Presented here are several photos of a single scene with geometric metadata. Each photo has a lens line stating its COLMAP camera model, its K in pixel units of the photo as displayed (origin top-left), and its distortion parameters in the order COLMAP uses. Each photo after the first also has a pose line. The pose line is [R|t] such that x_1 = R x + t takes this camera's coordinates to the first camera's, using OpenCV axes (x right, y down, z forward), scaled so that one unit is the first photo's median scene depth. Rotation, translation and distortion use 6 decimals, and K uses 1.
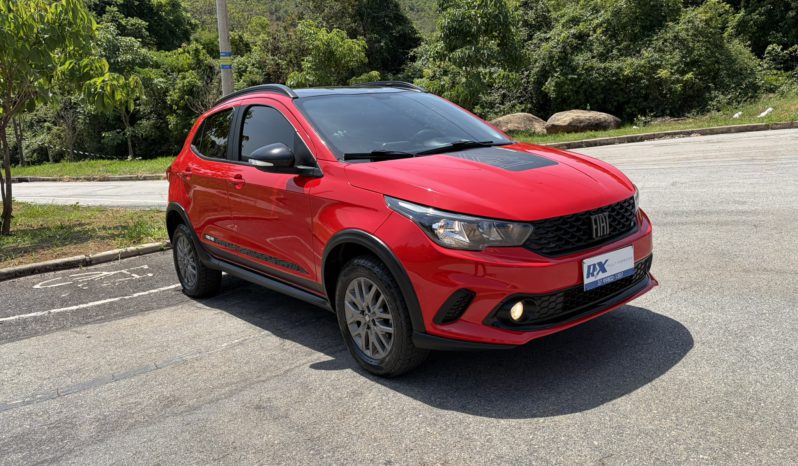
lens RADIAL K [[614.8, 0, 400.7], [0, 614.8, 231.9], [0, 0, 1]] dist [0.028906, -0.021618]
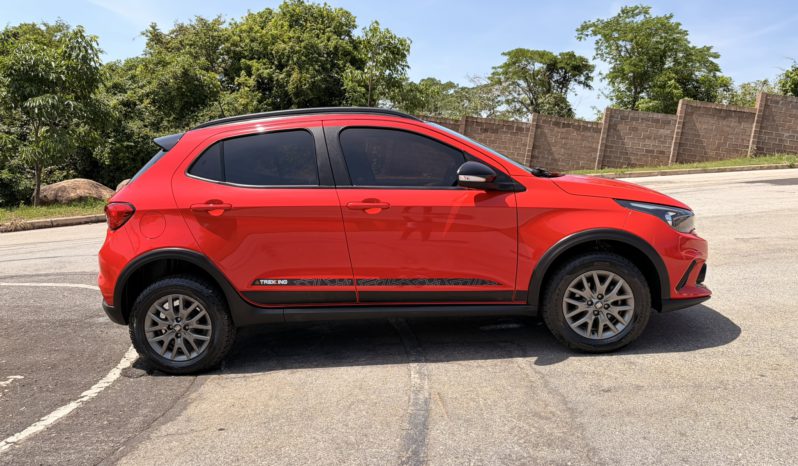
lens RADIAL K [[614.8, 0, 401.3], [0, 614.8, 233.5], [0, 0, 1]] dist [0.028906, -0.021618]
pose [[0.655544, -0.040531, 0.754069, -0.174558], [0.133149, 0.989118, -0.062587, 0.004284], [-0.743326, 0.141432, 0.653807, 0.071276]]
